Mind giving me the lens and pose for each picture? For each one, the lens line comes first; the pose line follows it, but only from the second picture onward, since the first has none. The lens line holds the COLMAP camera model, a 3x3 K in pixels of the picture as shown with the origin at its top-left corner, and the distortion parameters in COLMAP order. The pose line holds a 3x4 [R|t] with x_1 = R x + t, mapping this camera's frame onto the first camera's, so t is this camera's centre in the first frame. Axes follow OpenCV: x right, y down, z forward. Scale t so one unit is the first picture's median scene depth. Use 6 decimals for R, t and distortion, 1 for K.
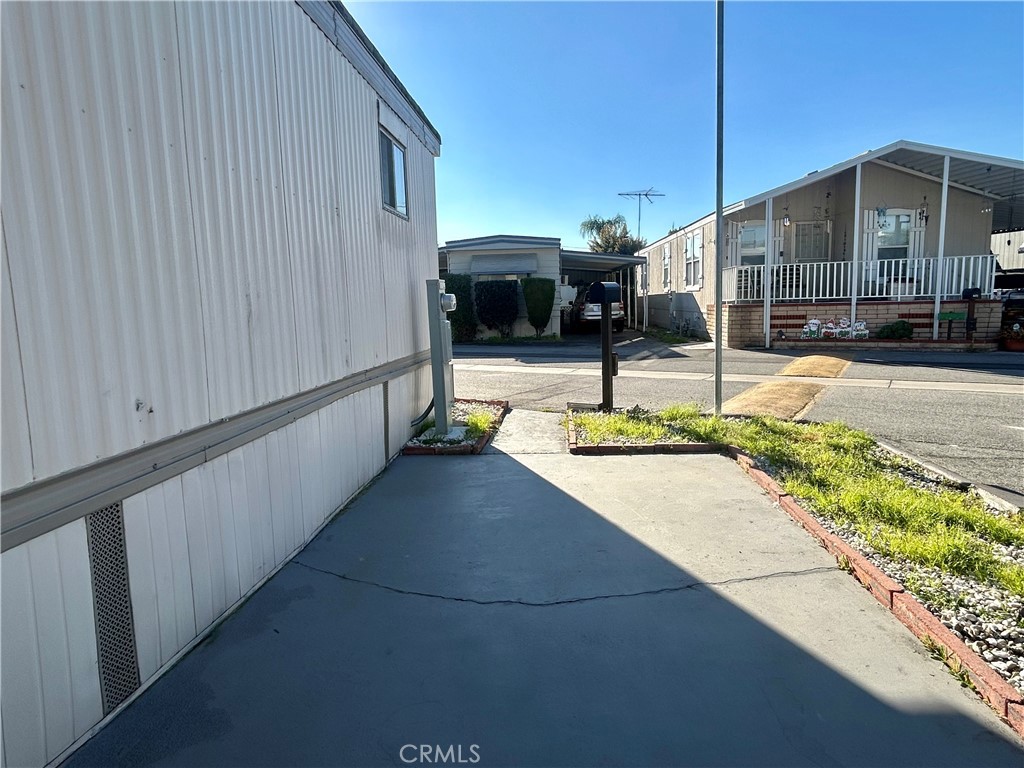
lens RADIAL K [[607.6, 0, 512.0], [0, 607.6, 384.0], [0, 0, 1]] dist [-0.002942, -0.000514]
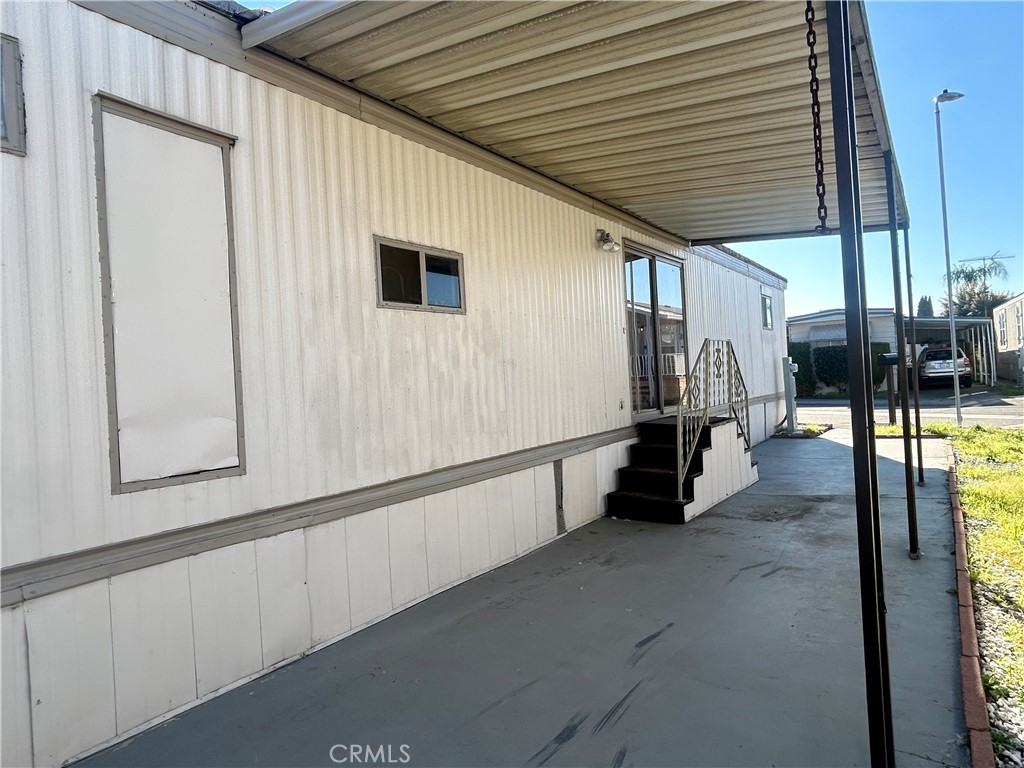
lens RADIAL K [[607.6, 0, 512.0], [0, 607.6, 384.0], [0, 0, 1]] dist [-0.002942, -0.000514]
pose [[0.862998, -0.018302, -0.504876, 0.040780], [-0.034534, 0.994869, -0.095093, 0.055334], [0.504026, 0.099500, 0.857938, -0.463522]]
